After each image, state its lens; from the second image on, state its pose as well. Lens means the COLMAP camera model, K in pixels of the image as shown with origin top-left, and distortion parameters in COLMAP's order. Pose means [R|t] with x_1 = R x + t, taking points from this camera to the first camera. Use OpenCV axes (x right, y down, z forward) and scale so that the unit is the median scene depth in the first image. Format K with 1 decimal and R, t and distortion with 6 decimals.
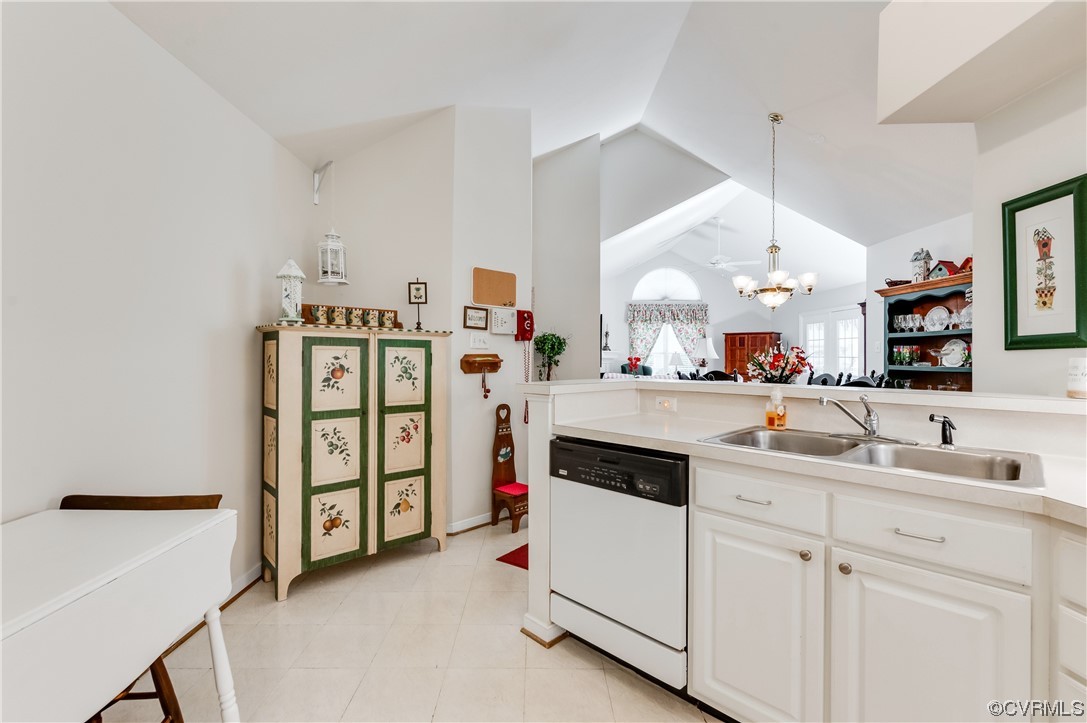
lens RADIAL K [[484.0, 0, 534.4], [0, 484.0, 353.3], [0, 0, 1]] dist [0.003950, -0.002070]
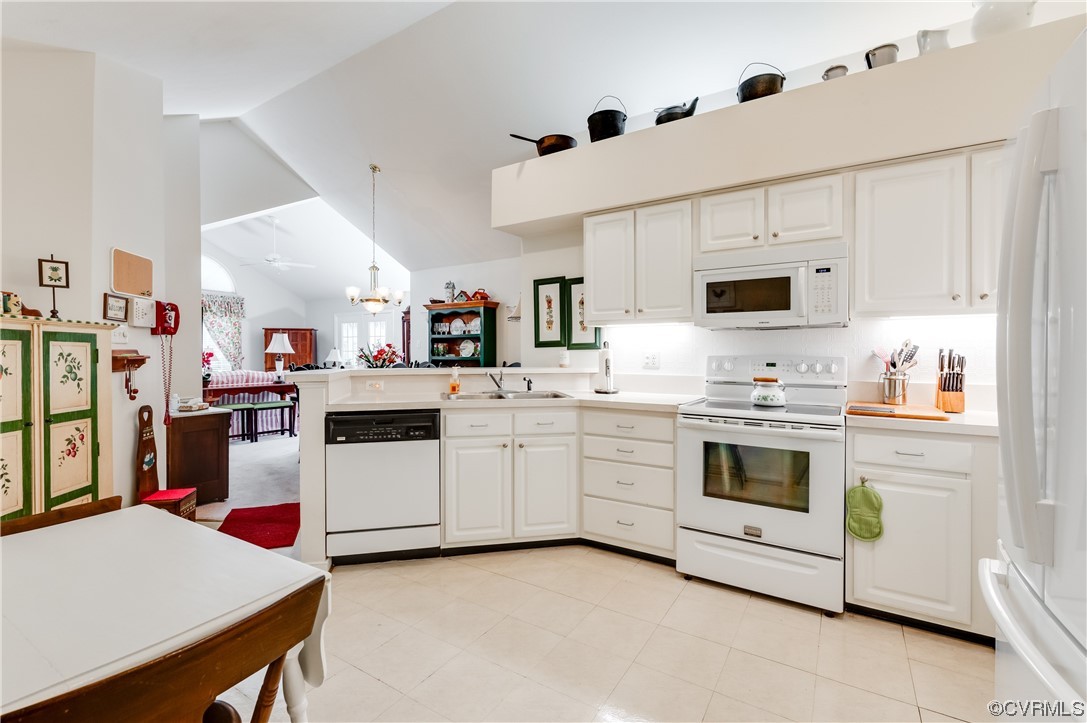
lens RADIAL K [[484.0, 0, 545.9], [0, 484.0, 349.1], [0, 0, 1]] dist [0.003950, -0.002070]
pose [[0.533483, -0.001376, 0.845810, -0.433132], [-0.001011, 0.999997, 0.002265, -0.002294], [-0.845810, -0.002063, 0.533480, -0.104906]]
